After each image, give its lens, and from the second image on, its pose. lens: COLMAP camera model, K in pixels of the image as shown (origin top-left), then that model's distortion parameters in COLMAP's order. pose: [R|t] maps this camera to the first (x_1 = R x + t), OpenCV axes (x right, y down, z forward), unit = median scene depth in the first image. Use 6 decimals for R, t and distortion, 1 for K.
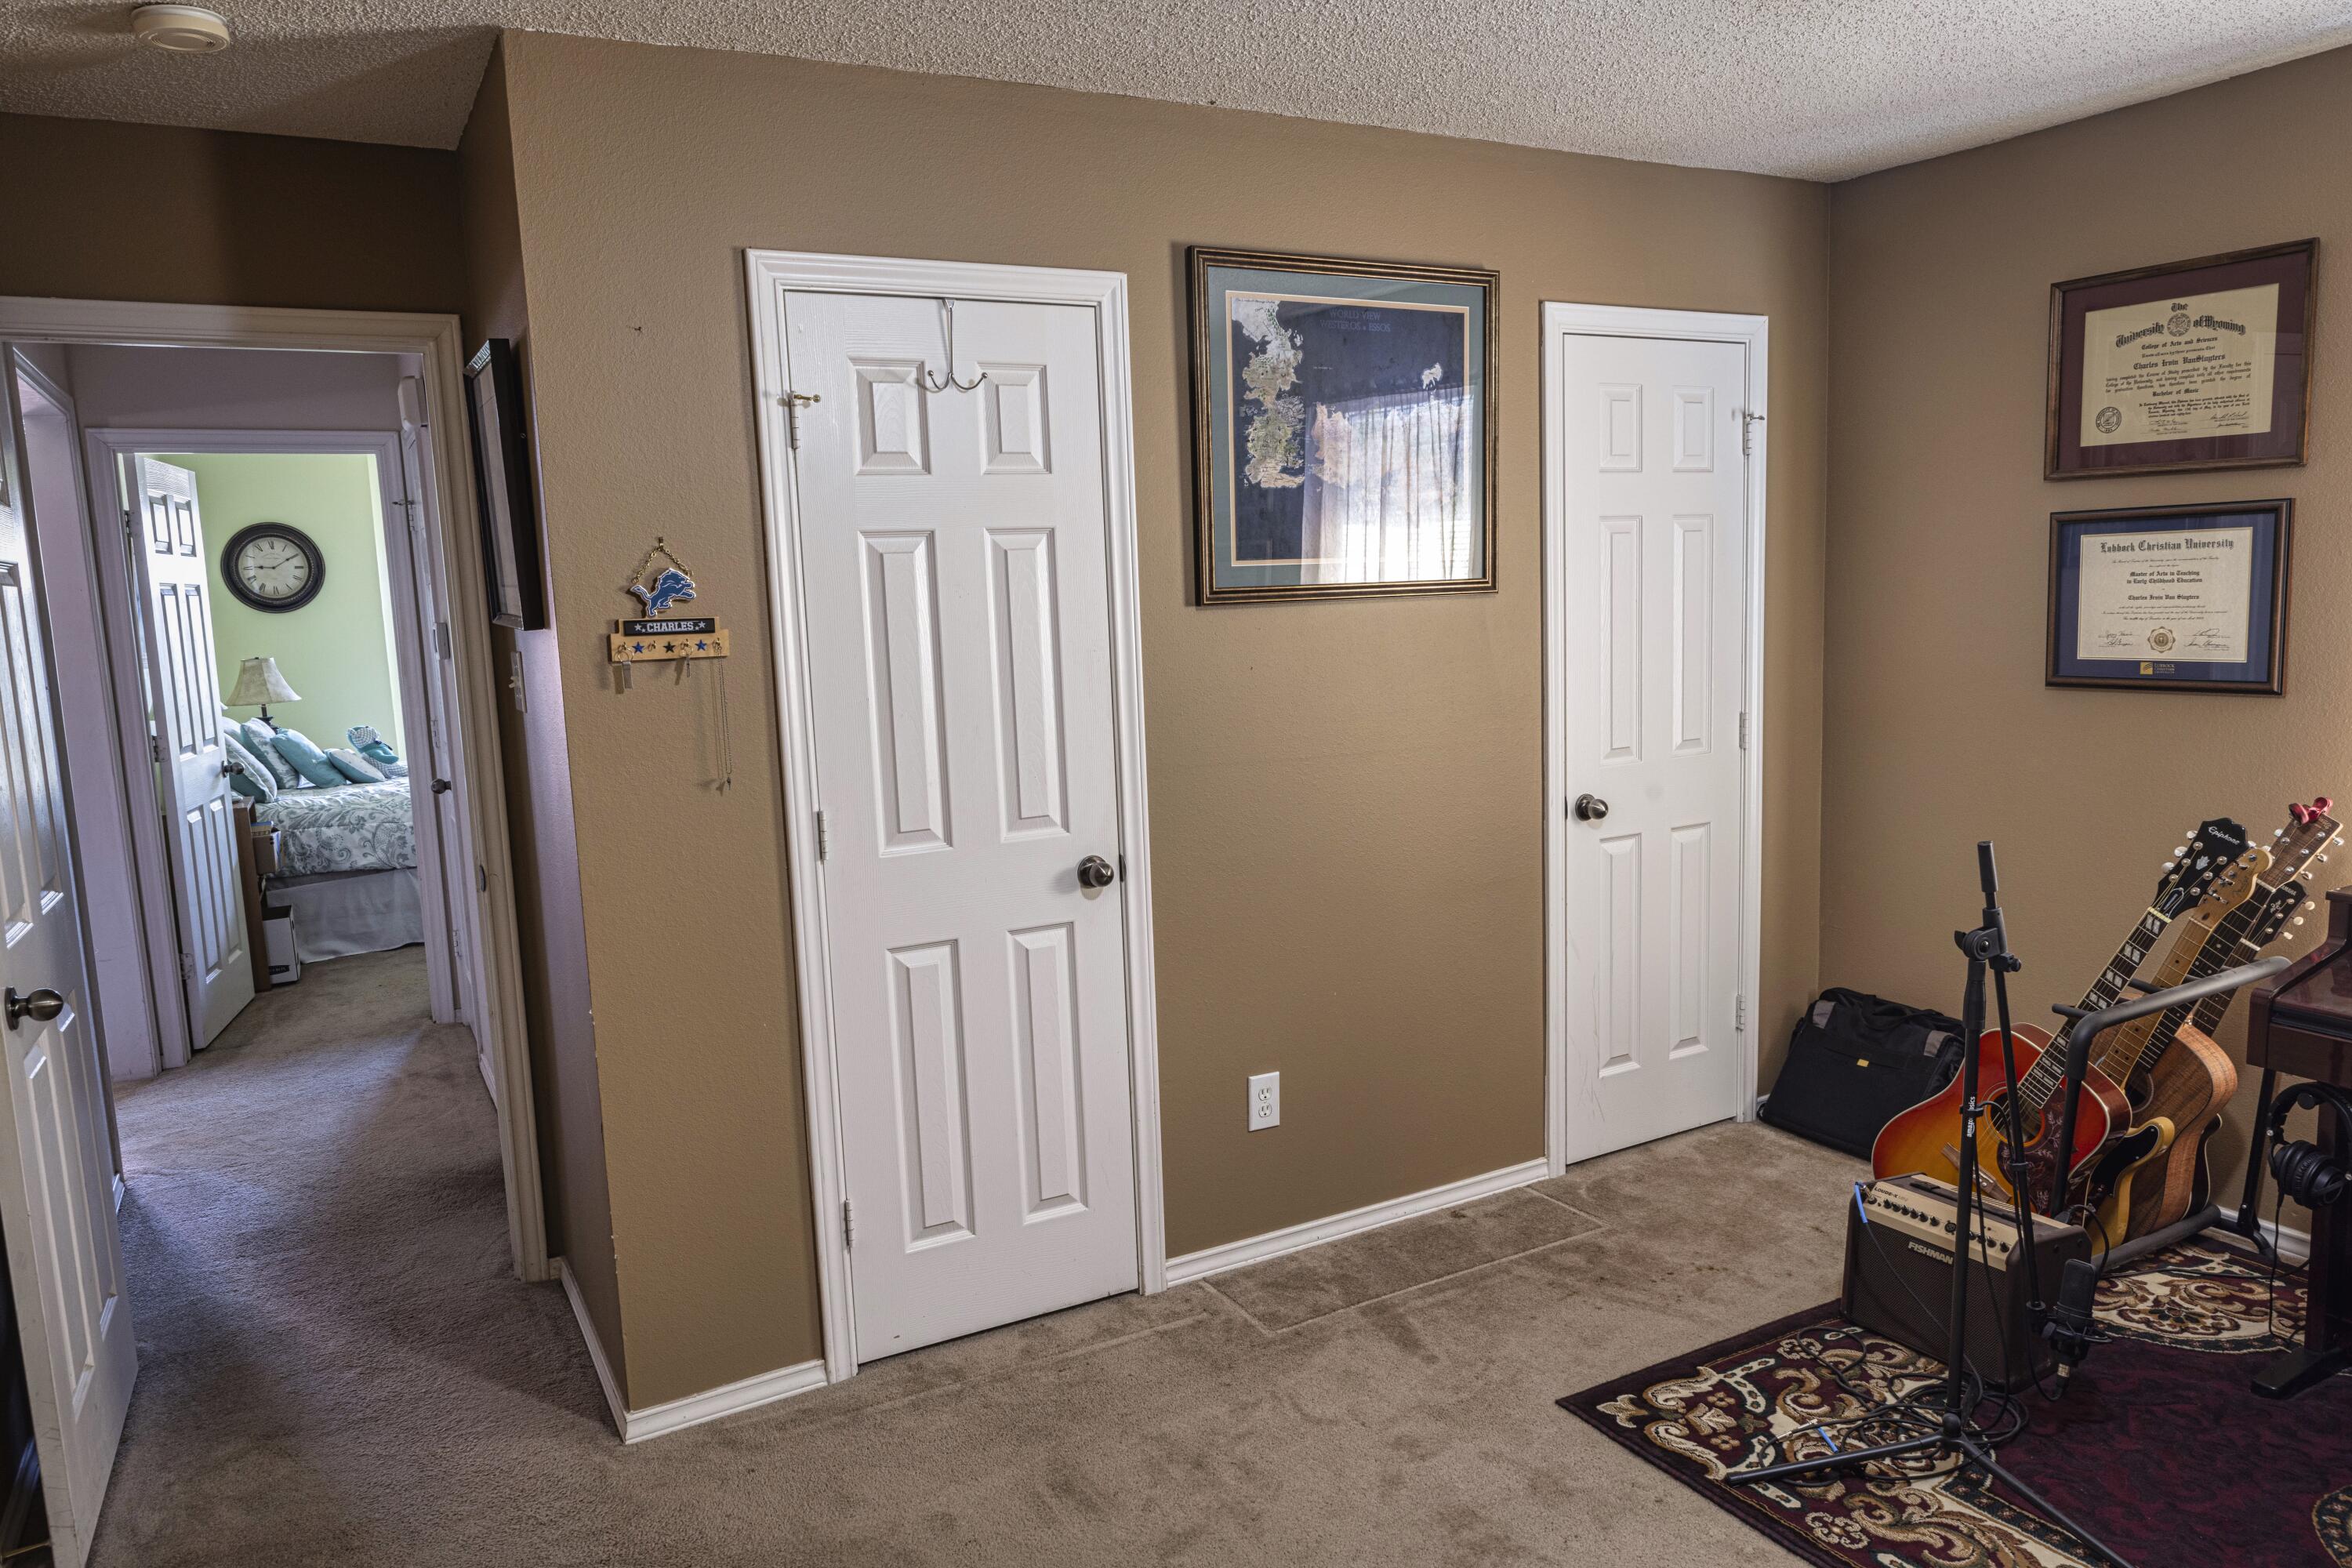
lens RADIAL K [[1592.3, 0, 1176.0], [0, 1592.3, 784.0], [0, 0, 1]] dist [0.006865, 0.001547]
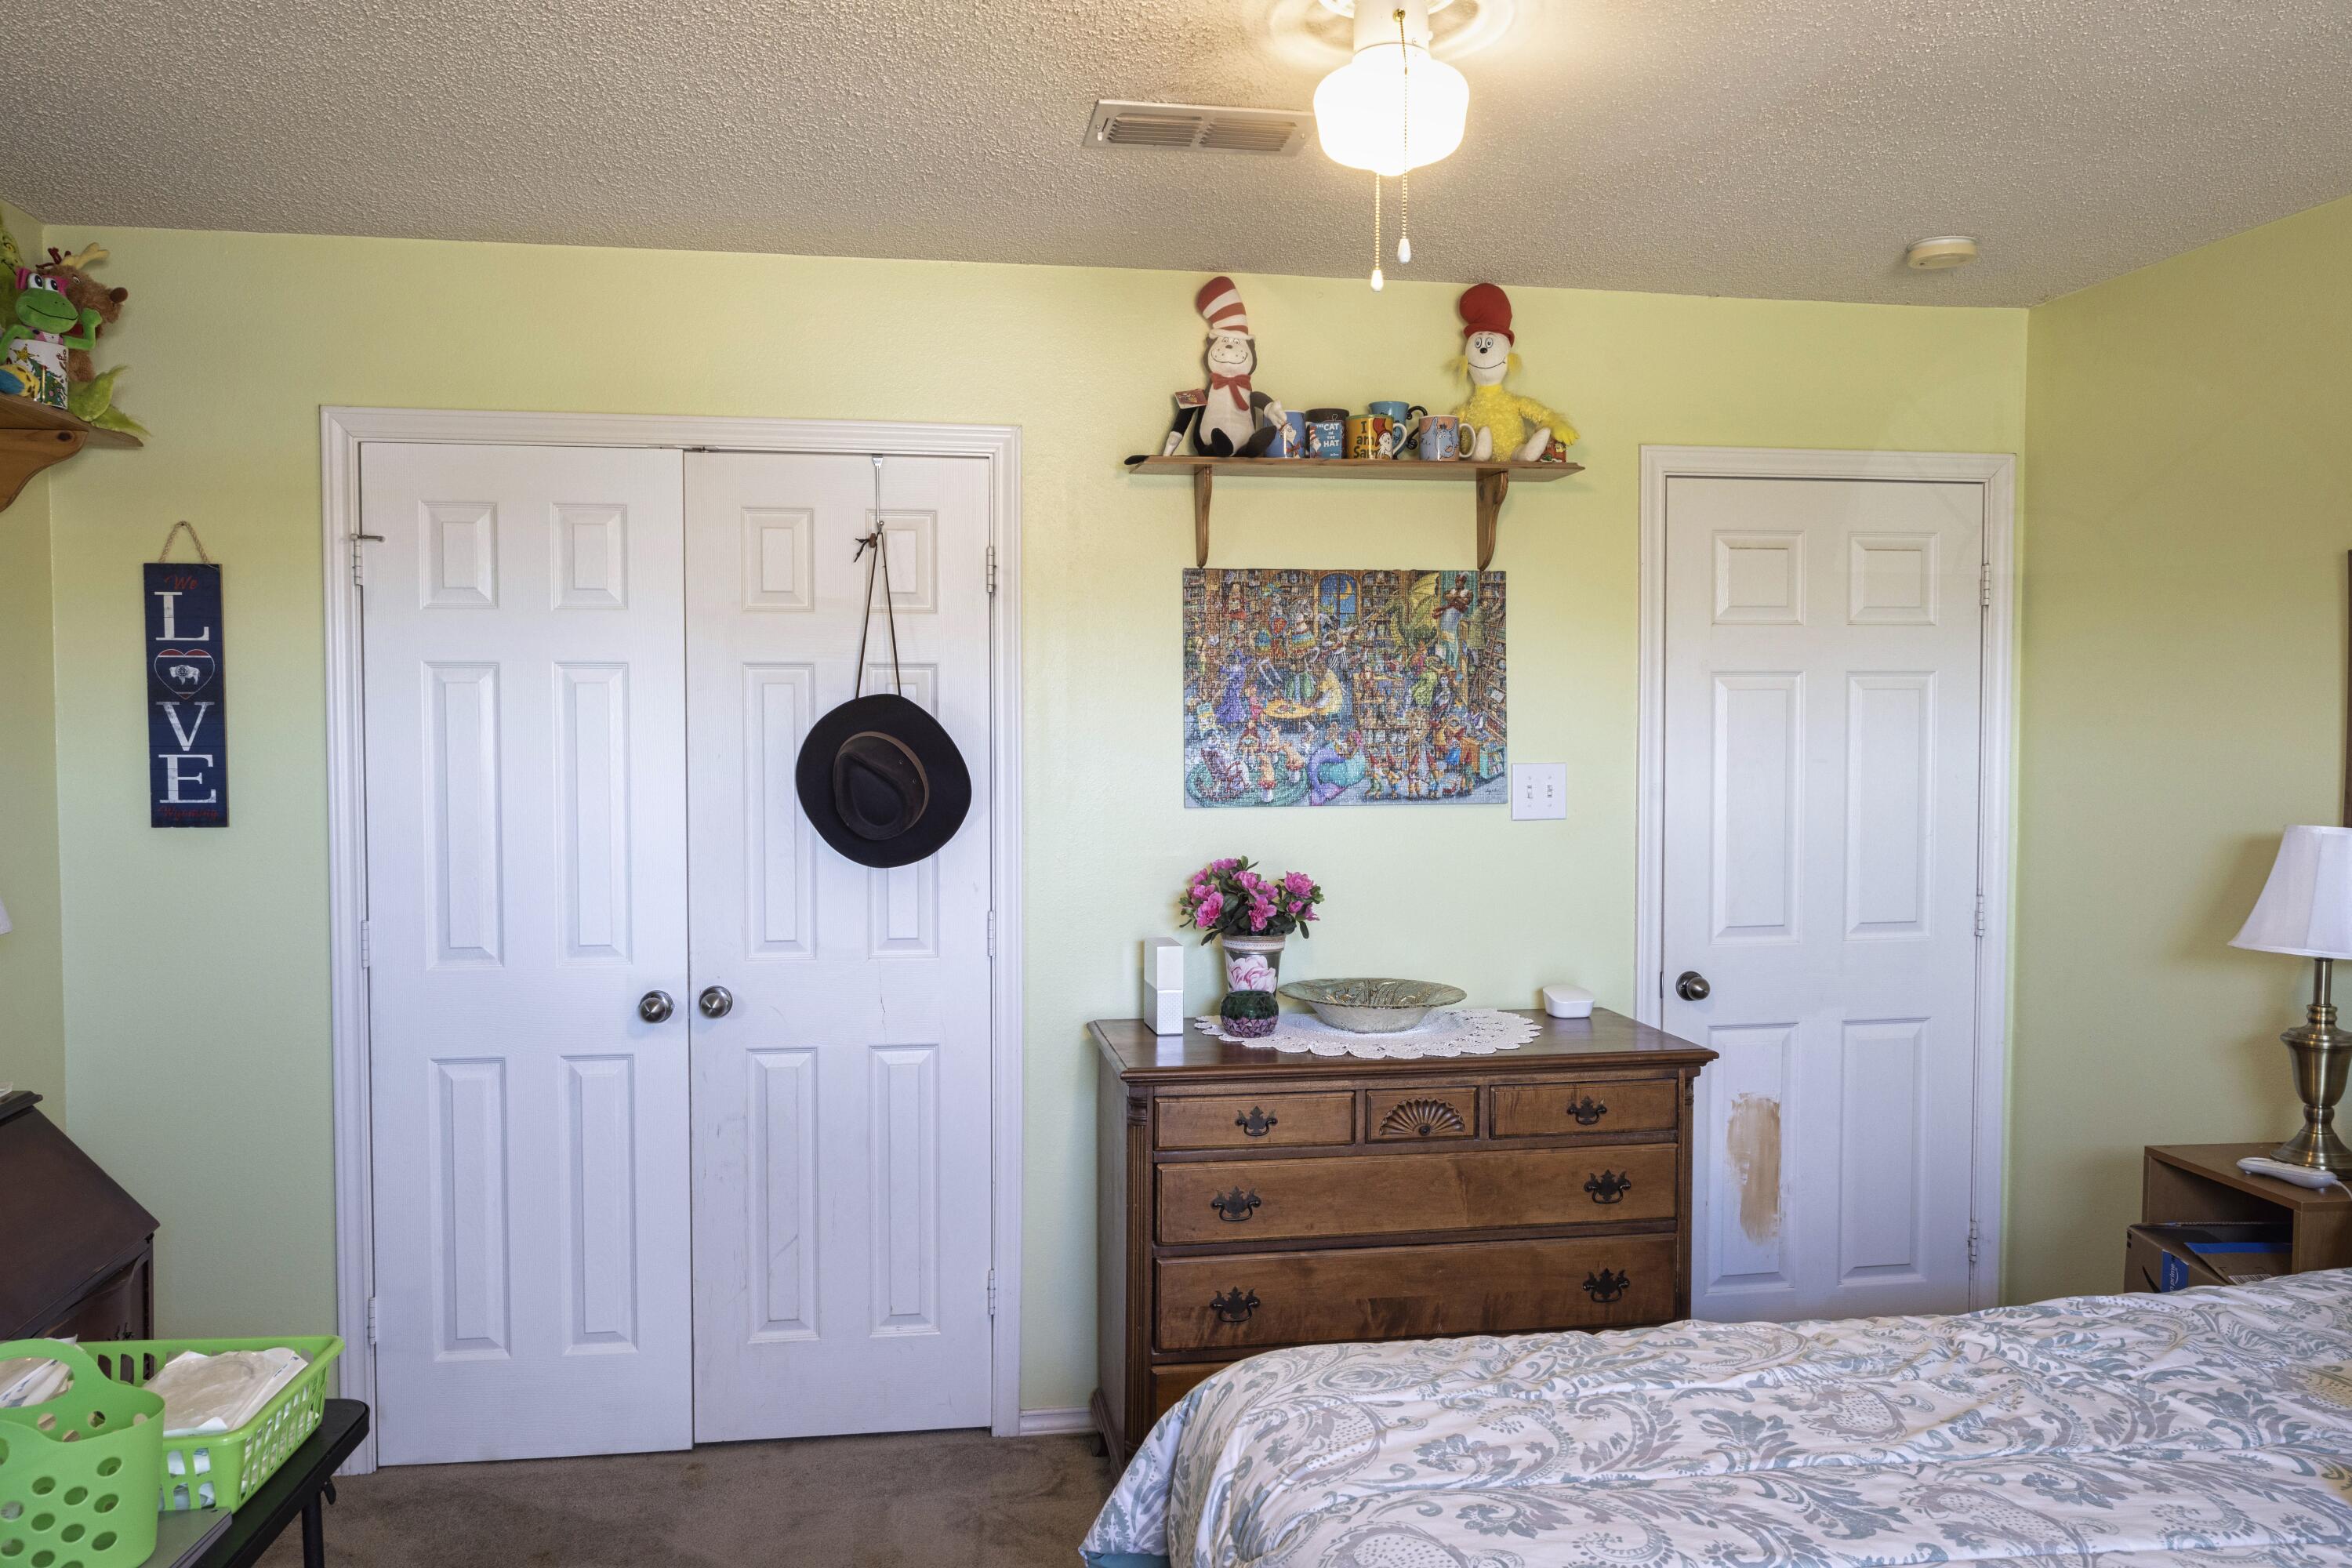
lens RADIAL K [[1373.3, 0, 1181.8], [0, 1373.3, 751.4], [0, 0, 1]] dist [-0.001783, -0.000587]
pose [[0.927283, 0.051831, -0.370757, 0.561218], [-0.087359, 0.992986, -0.079673, -0.062701], [0.364026, 0.106269, 0.925306, 0.310588]]
